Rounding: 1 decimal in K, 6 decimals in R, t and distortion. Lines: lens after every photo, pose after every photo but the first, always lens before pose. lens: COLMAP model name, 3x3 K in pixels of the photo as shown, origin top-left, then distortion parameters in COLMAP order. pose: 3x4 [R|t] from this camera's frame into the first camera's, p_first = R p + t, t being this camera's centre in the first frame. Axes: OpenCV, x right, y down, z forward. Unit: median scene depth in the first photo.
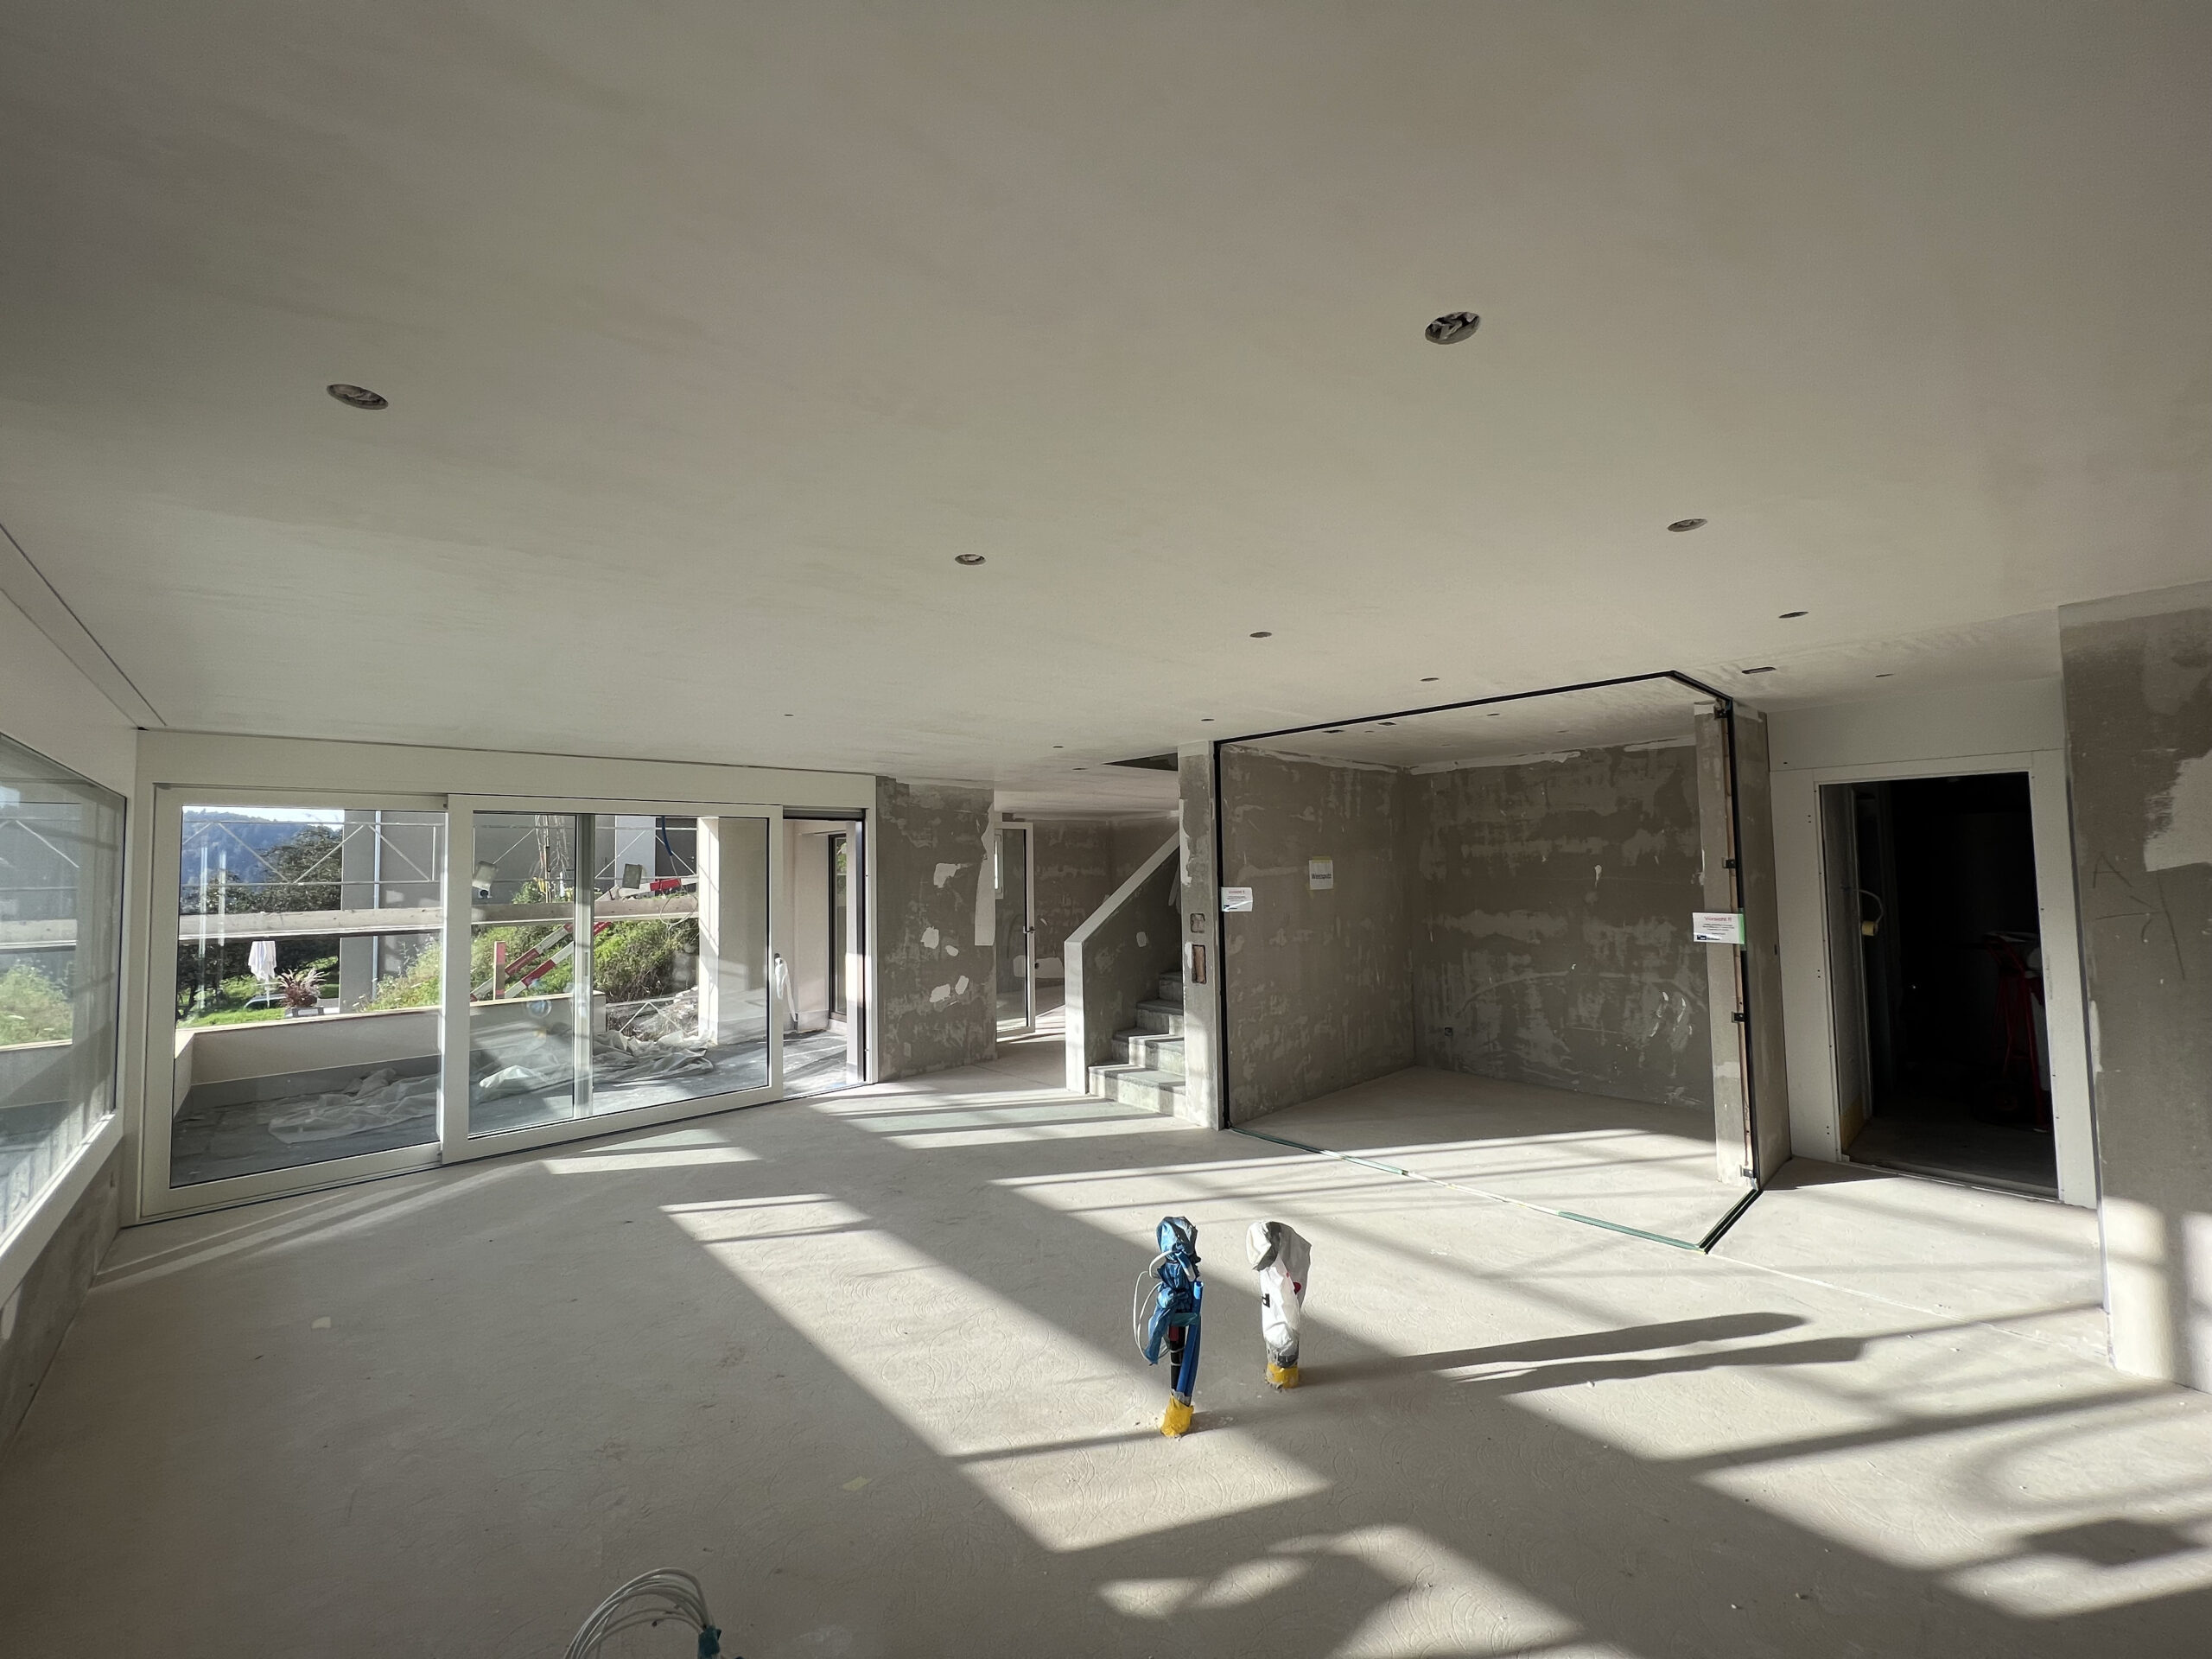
lens RADIAL K [[883.7, 0, 1101.2], [0, 883.7, 830.5], [0, 0, 1]] dist [0.000317, -0.000013]
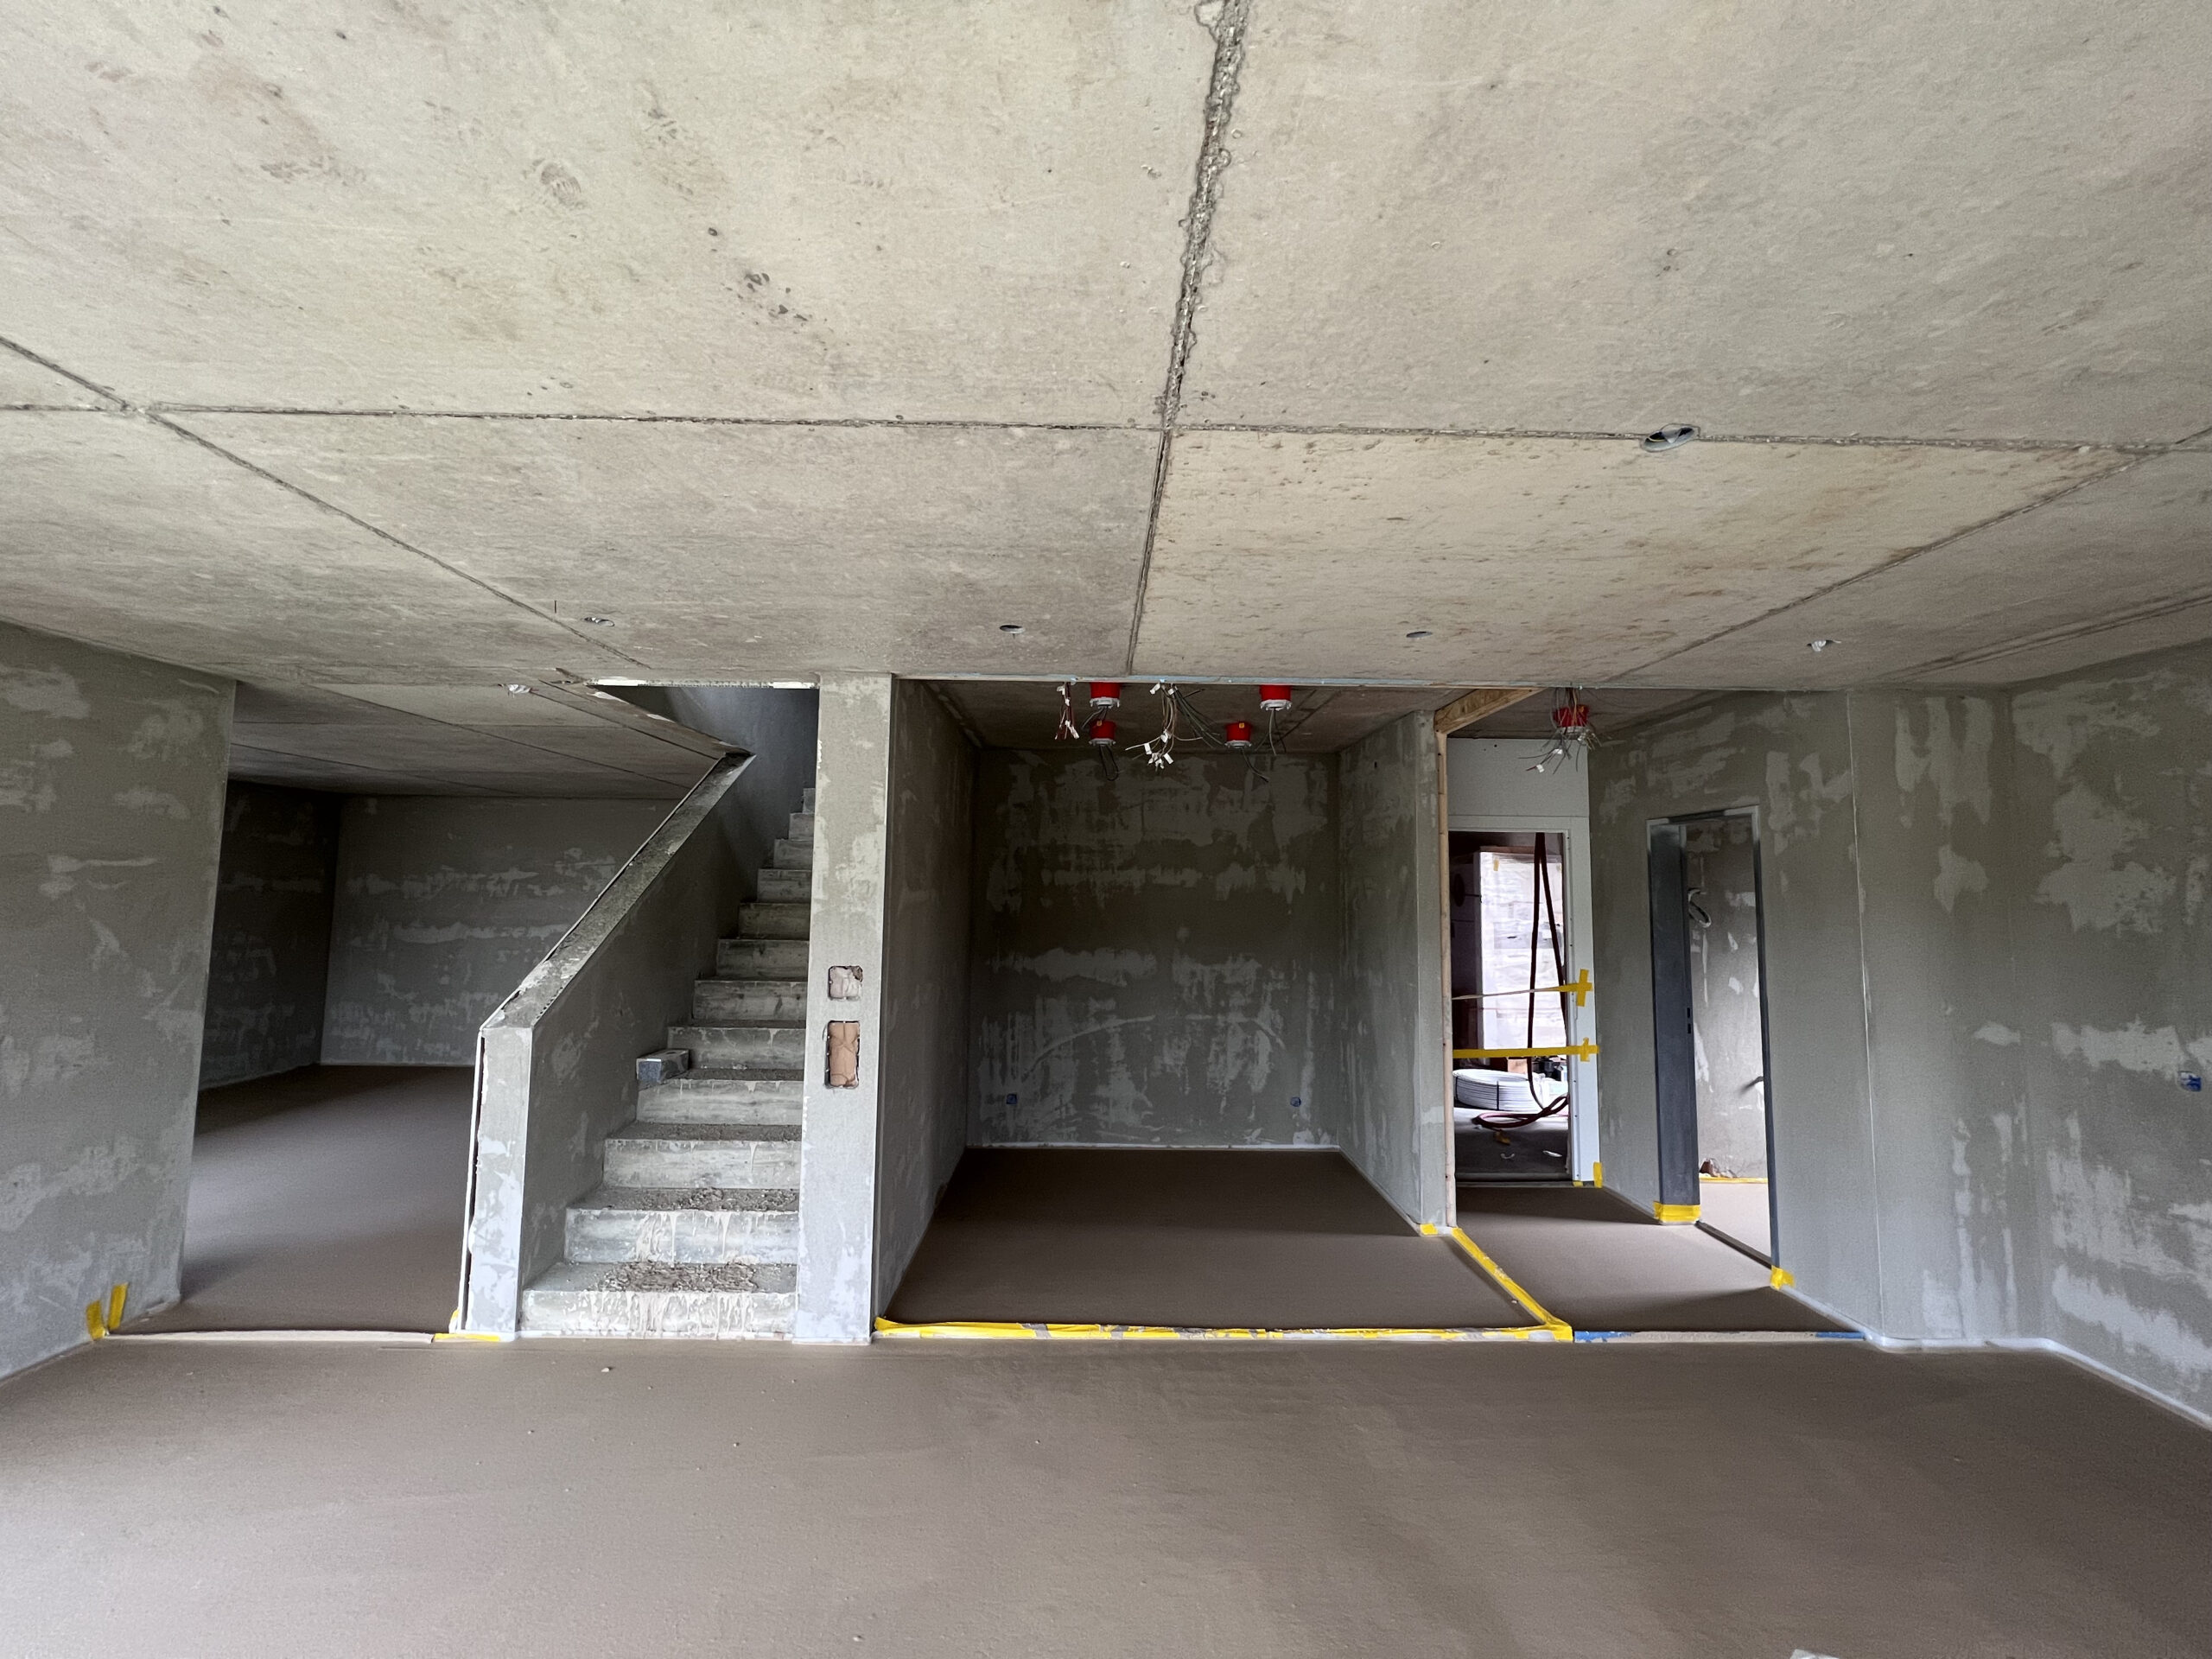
lens RADIAL K [[883.7, 0, 1108.8], [0, 883.7, 826.6], [0, 0, 1]] dist [0.000317, -0.000013]
pose [[0.662071, 0.085549, 0.744542, -0.187994], [-0.059456, 0.996328, -0.061609, 0.024553], [-0.747079, -0.003478, 0.664726, 0.425261]]
